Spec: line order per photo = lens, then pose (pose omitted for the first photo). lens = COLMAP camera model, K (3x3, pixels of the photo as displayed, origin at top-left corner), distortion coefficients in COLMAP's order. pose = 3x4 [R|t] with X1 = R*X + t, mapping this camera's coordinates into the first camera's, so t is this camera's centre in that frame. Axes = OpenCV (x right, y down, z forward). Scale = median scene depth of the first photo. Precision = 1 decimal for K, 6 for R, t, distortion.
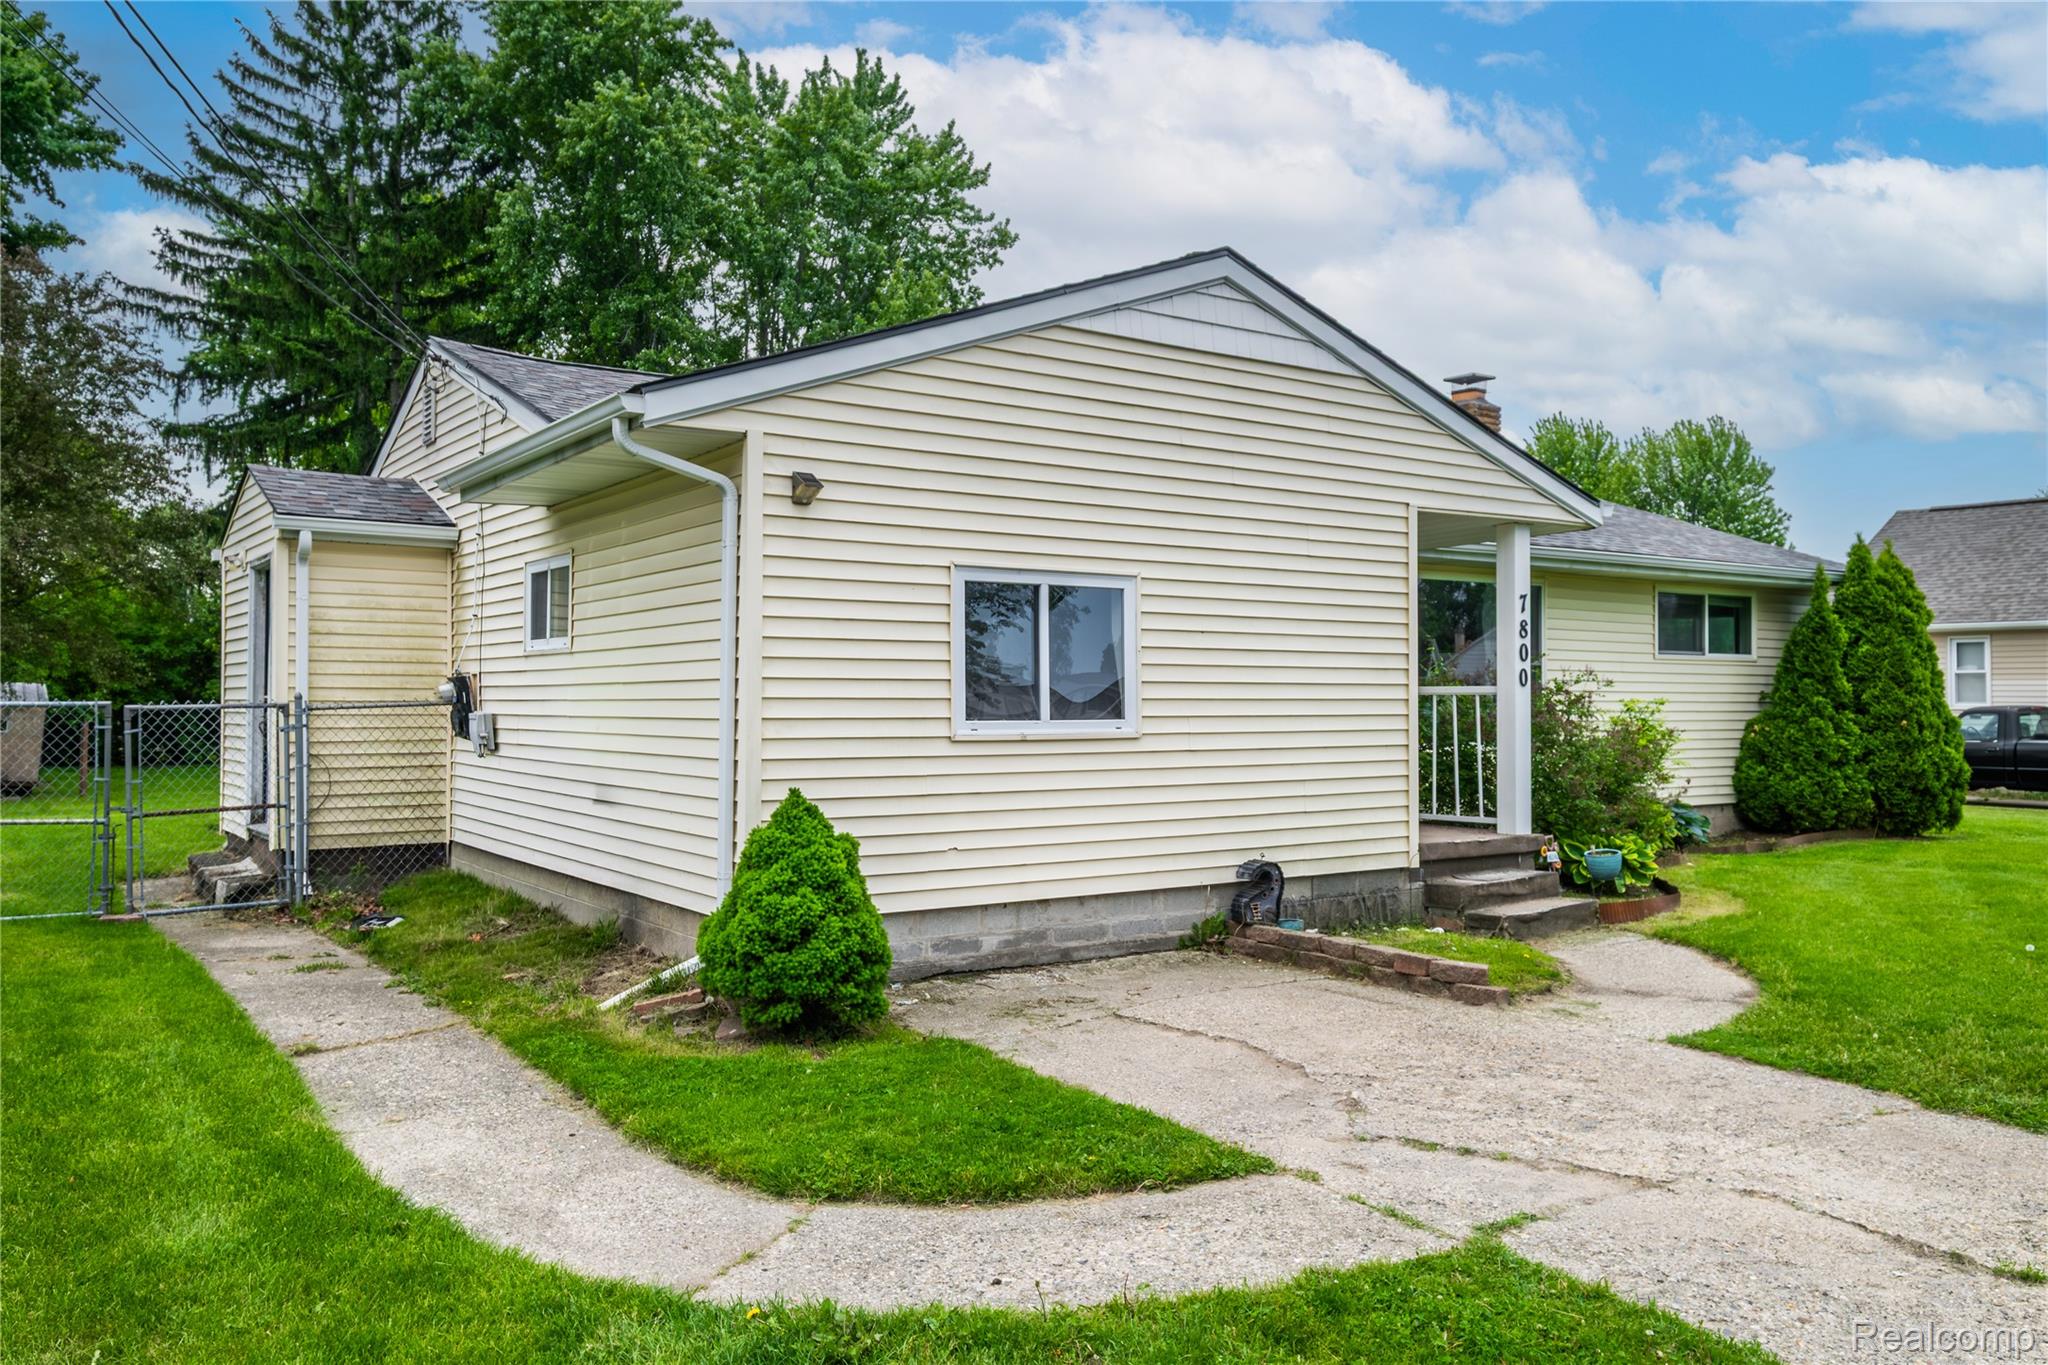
lens RADIAL K [[1532.1, 0, 1024.0], [0, 1532.1, 682.5], [0, 0, 1]] dist [0.001545, 0.095189]
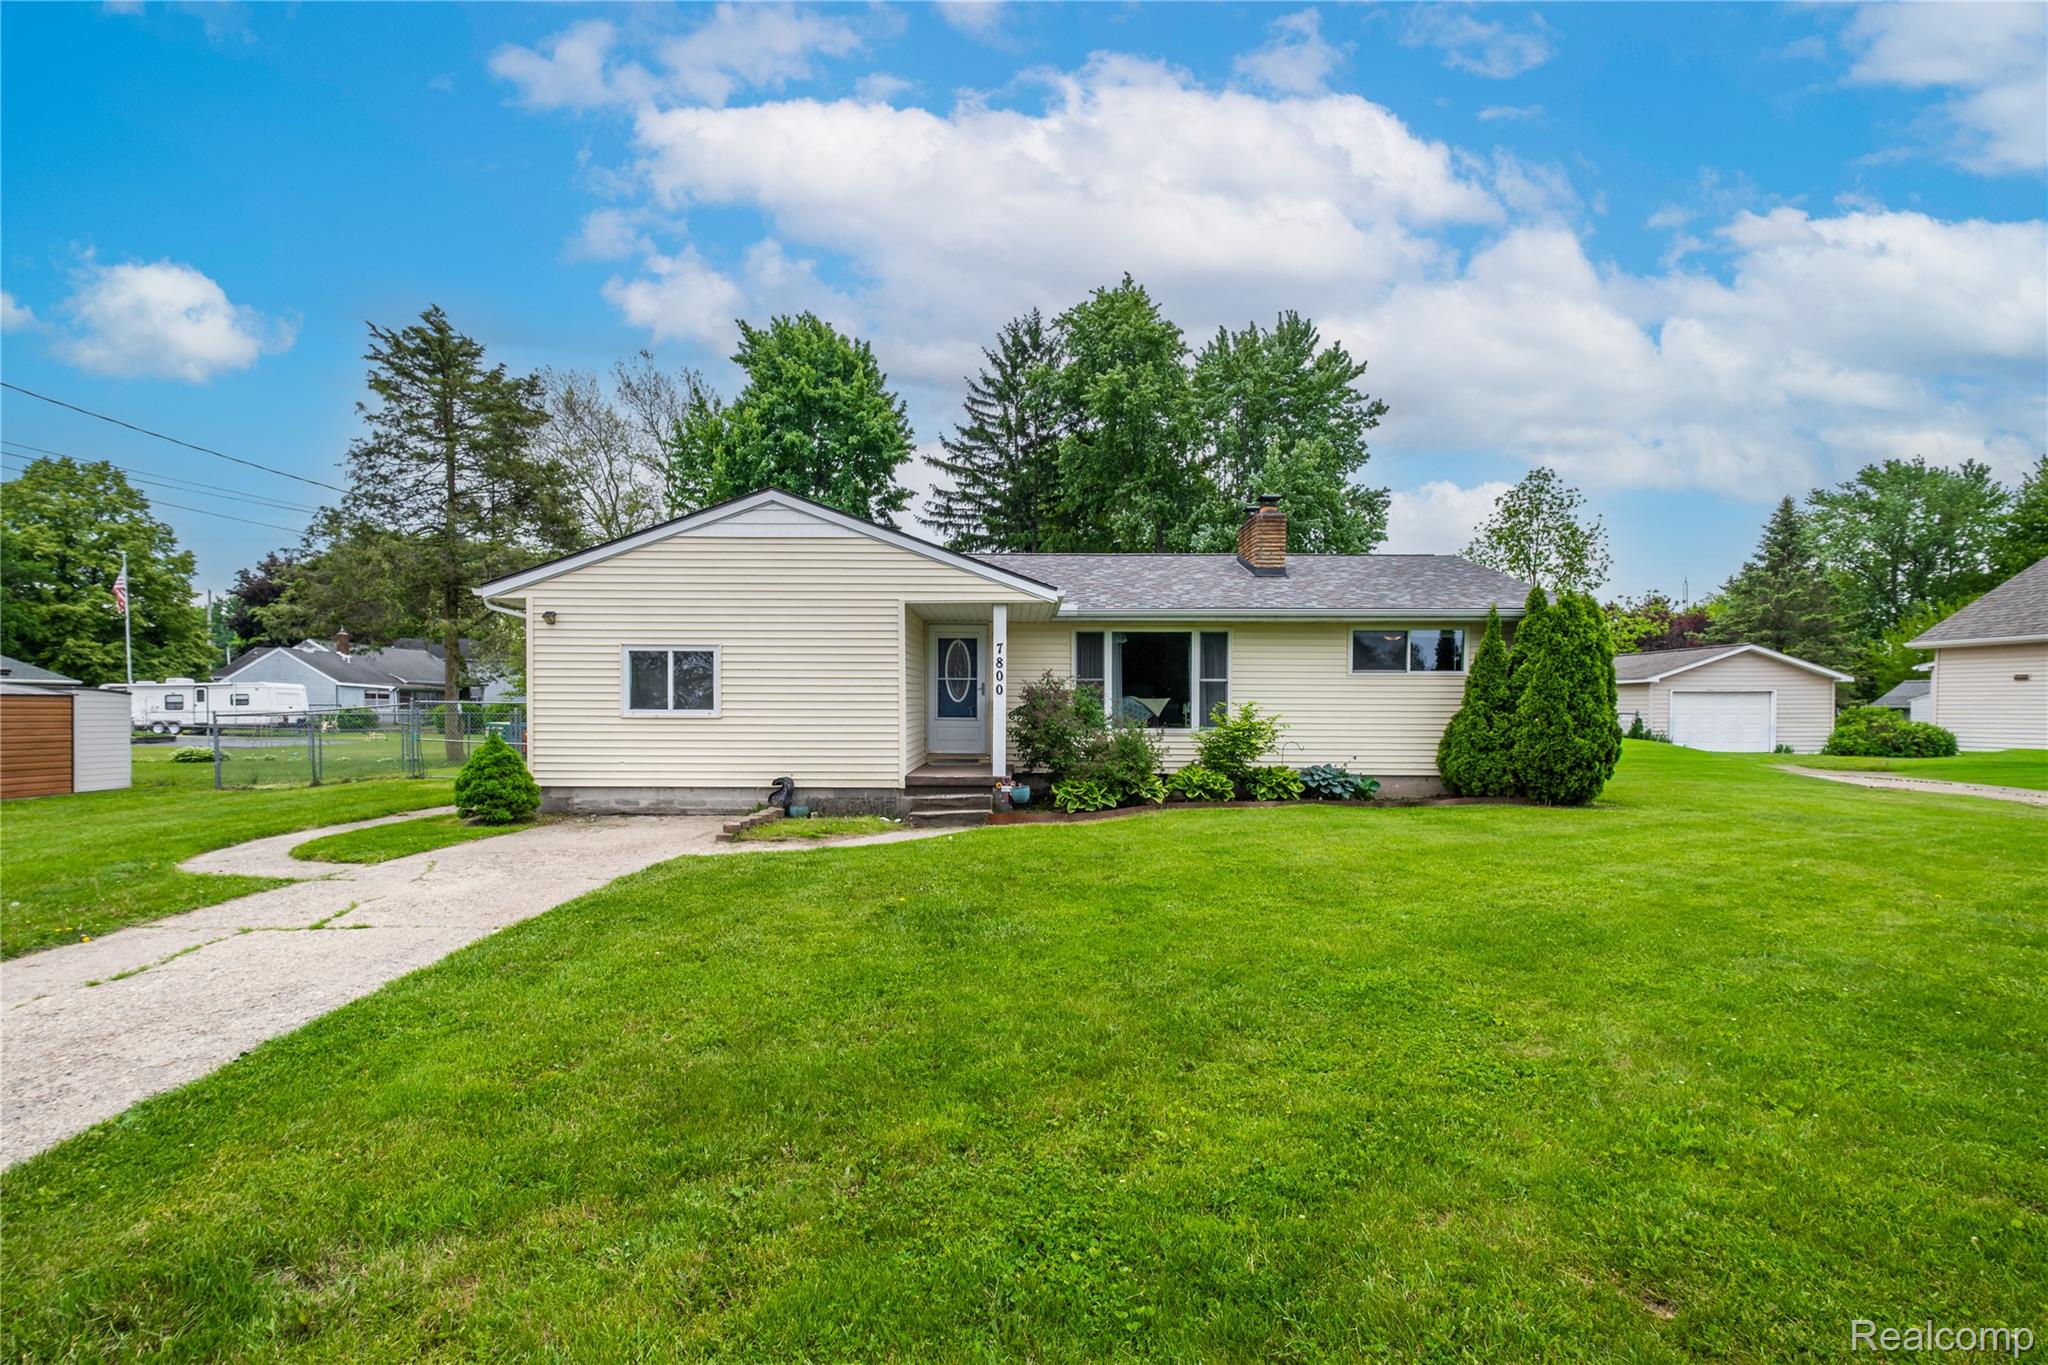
lens RADIAL K [[910.5, 0, 1026.7], [0, 910.5, 728.4], [0, 0, 1]] dist [0.016374, 0.000105]
pose [[0.821423, 0.015435, -0.570111, 0.816890], [0.003881, 0.999459, 0.032650, 0.006649], [0.570307, -0.029032, 0.820919, 0.114892]]
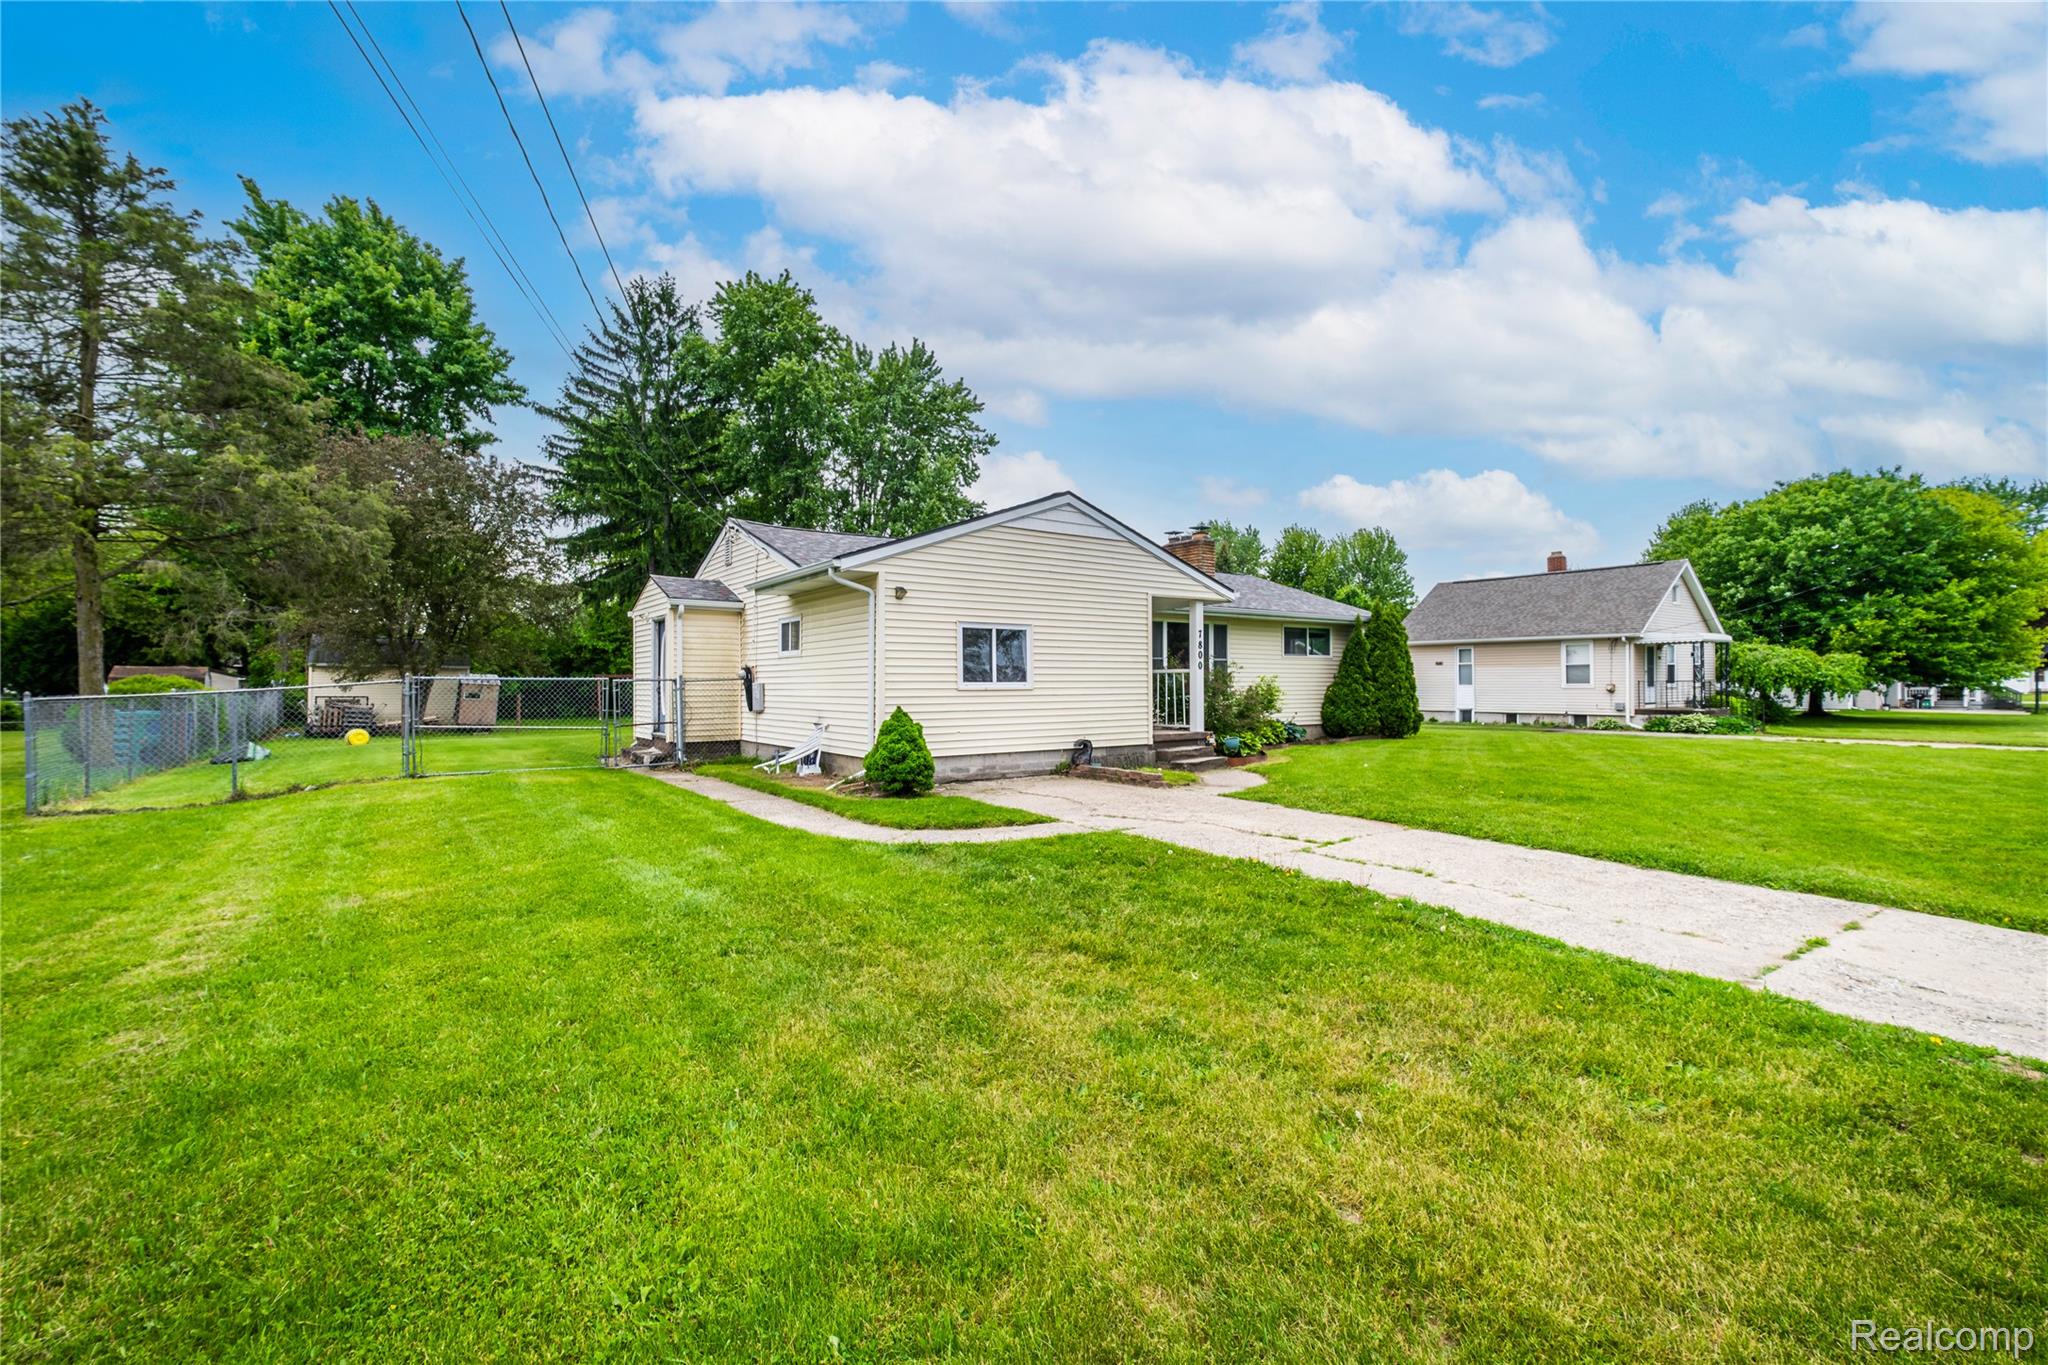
lens RADIAL K [[880.1, 0, 1032.5], [0, 880.1, 675.5], [0, 0, 1]] dist [0.015112, -0.000034]
pose [[0.999562, -0.005111, 0.029162, 0.022015], [0.005041, 0.999984, 0.002465, 0.006424], [-0.029174, -0.002317, 0.999572, -0.300019]]
